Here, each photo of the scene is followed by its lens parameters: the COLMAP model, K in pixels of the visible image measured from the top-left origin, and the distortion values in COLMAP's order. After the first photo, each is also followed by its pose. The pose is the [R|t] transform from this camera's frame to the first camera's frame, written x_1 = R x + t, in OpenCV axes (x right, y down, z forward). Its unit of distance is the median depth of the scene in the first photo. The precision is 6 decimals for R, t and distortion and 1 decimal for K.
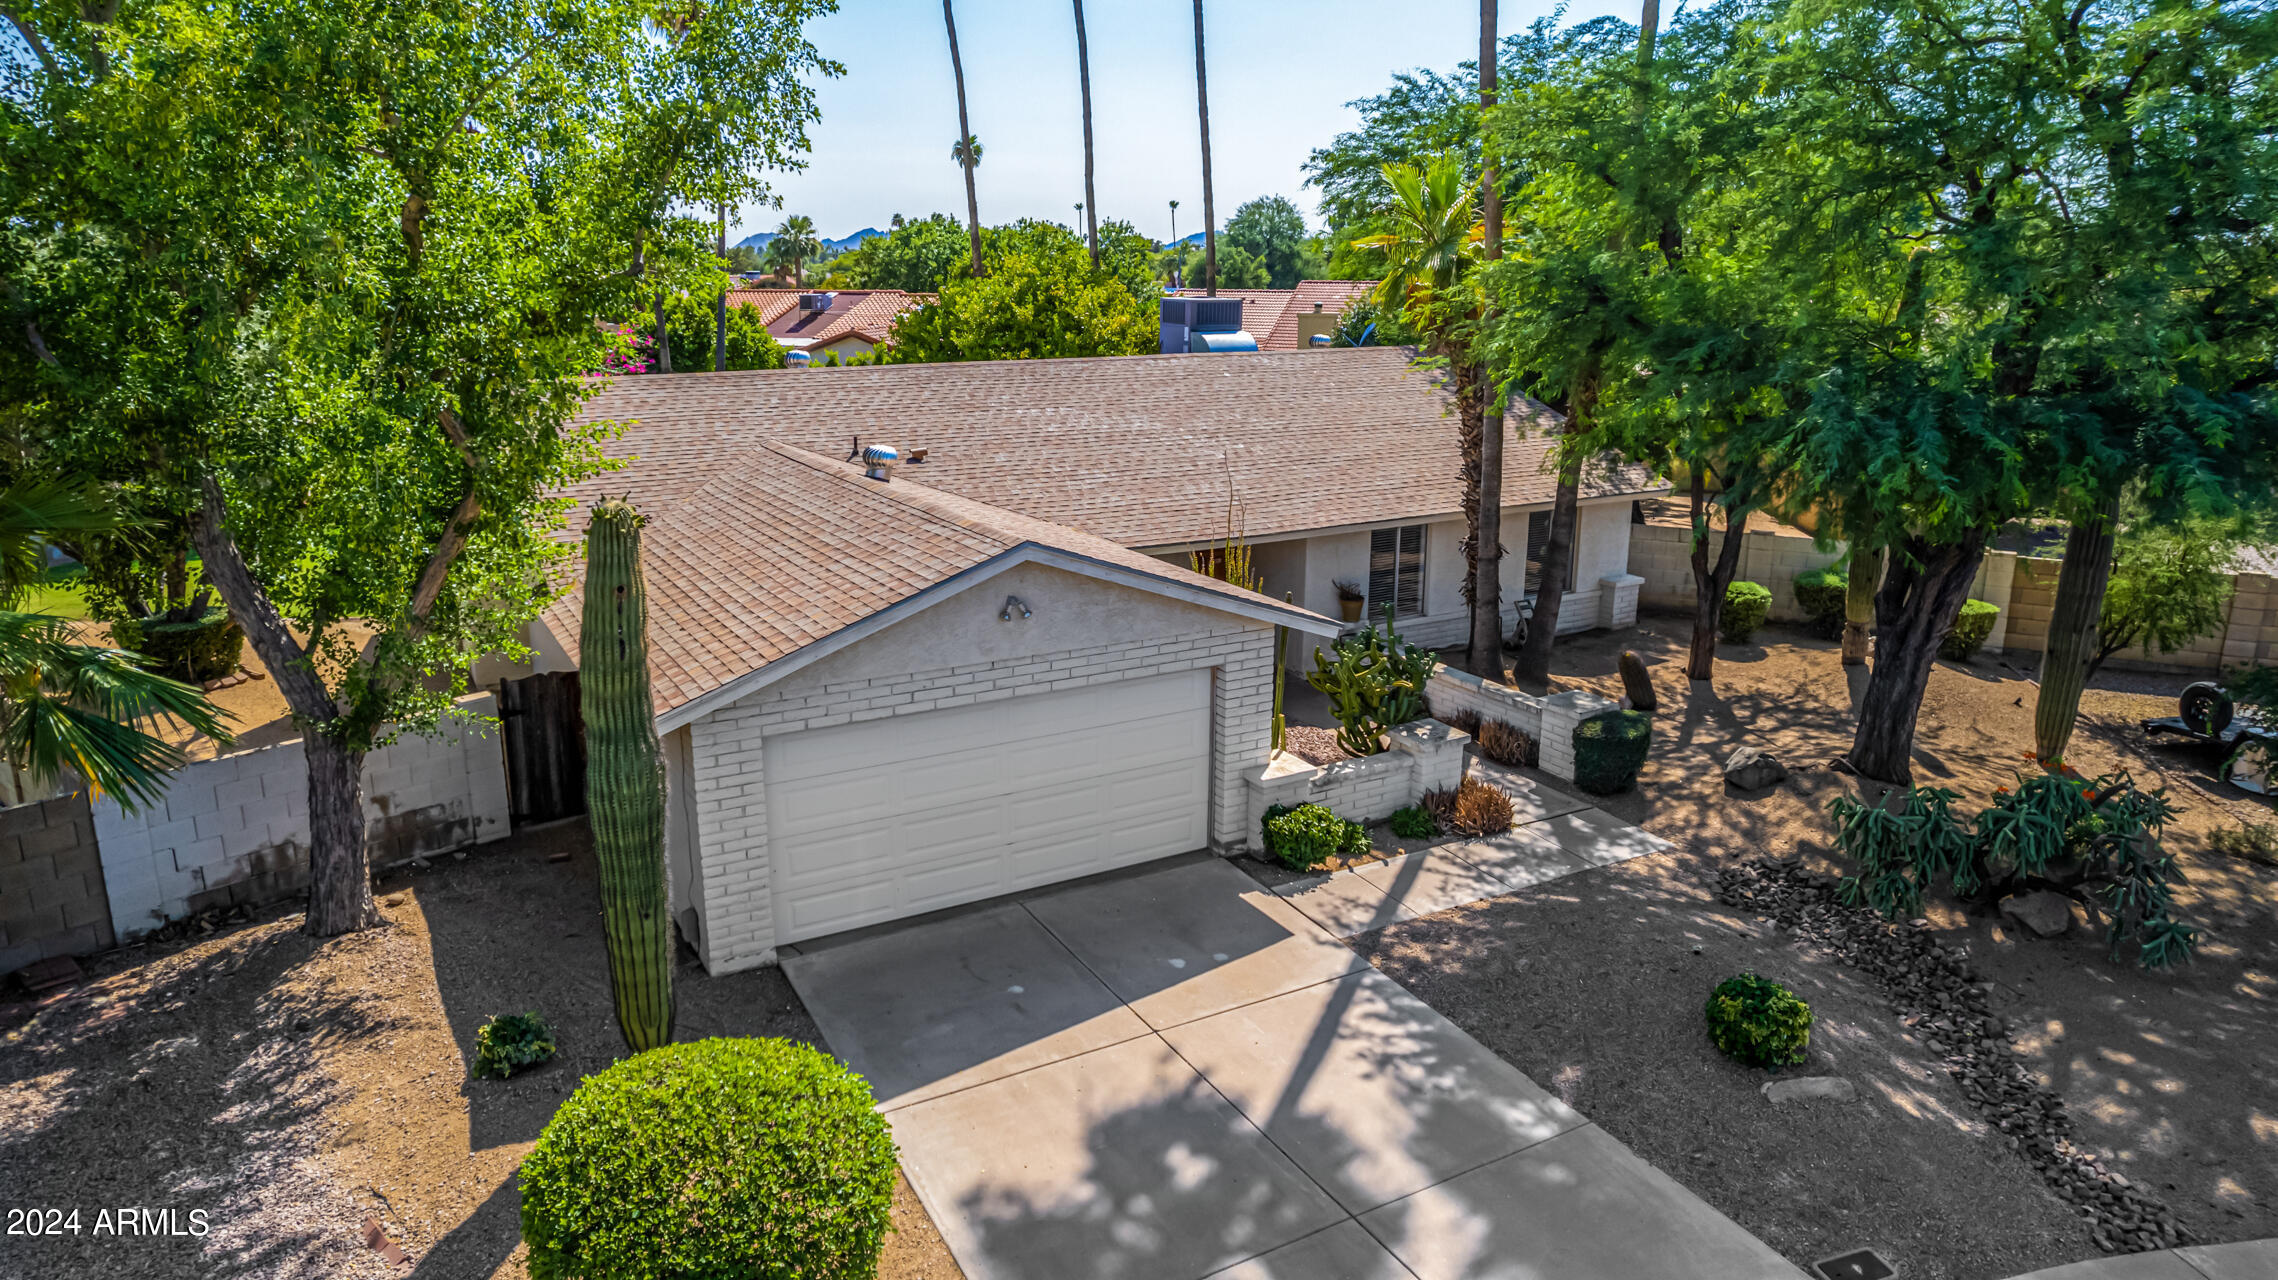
lens RADIAL K [[1427.6, 0, 1119.8], [0, 1427.6, 638.7], [0, 0, 1]] dist [-0.024439, 0.001929]
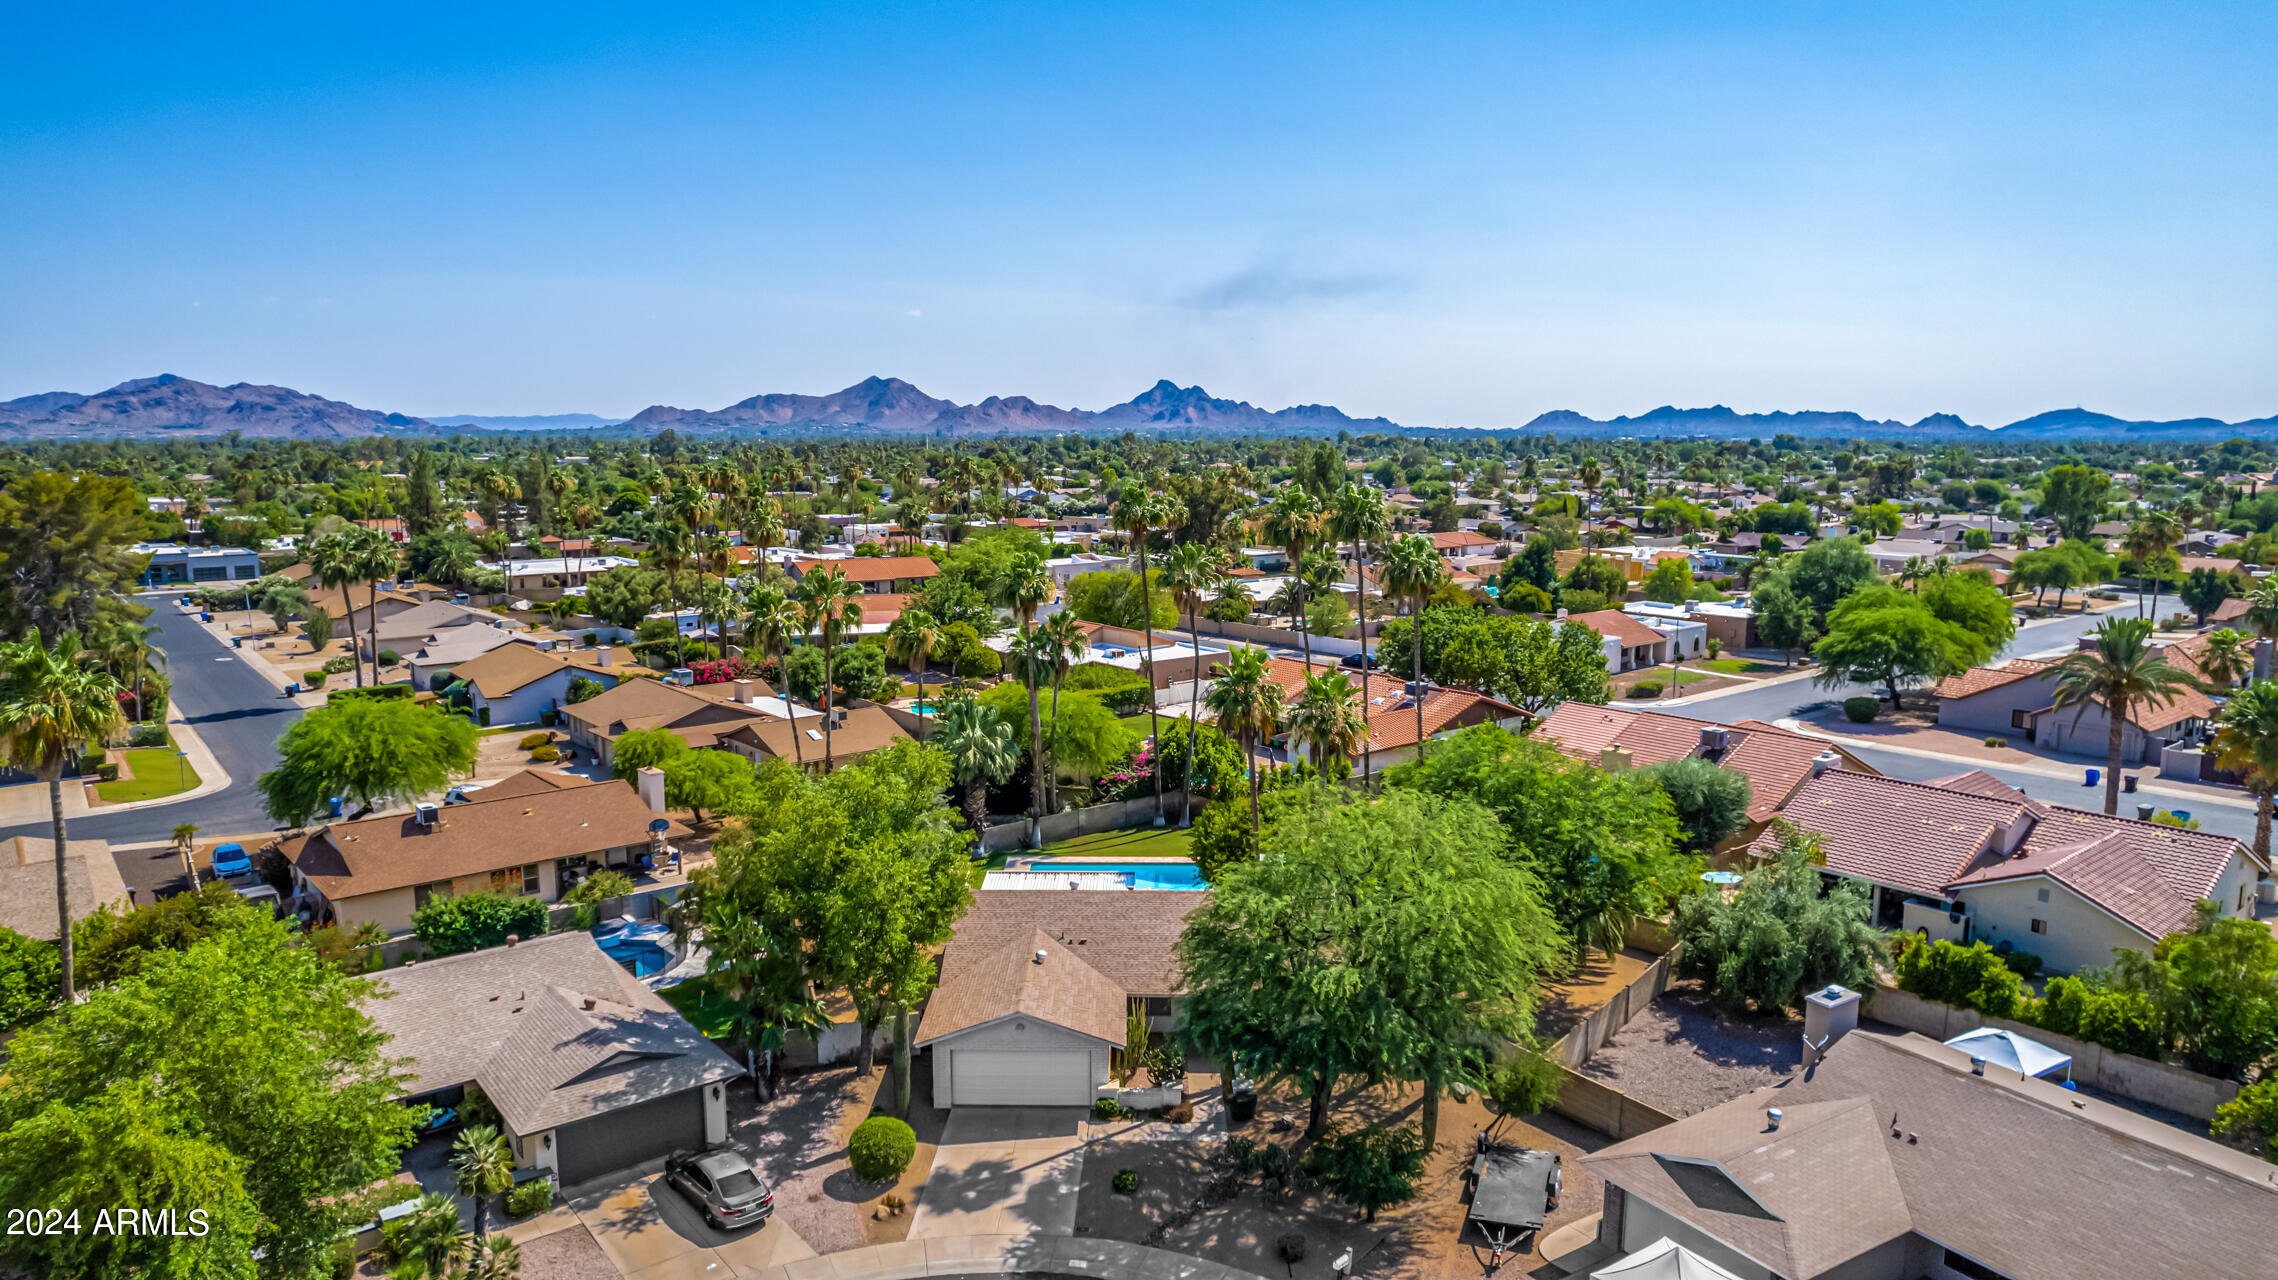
lens RADIAL K [[1427.6, 0, 1146.7], [0, 1427.6, 646.5], [0, 0, 1]] dist [-0.024439, 0.001929]
pose [[0.870445, 0.076676, -0.486257, 2.015552], [-0.129702, 0.988614, -0.076288, -0.789000], [0.474871, 0.129473, 0.870479, -2.271350]]
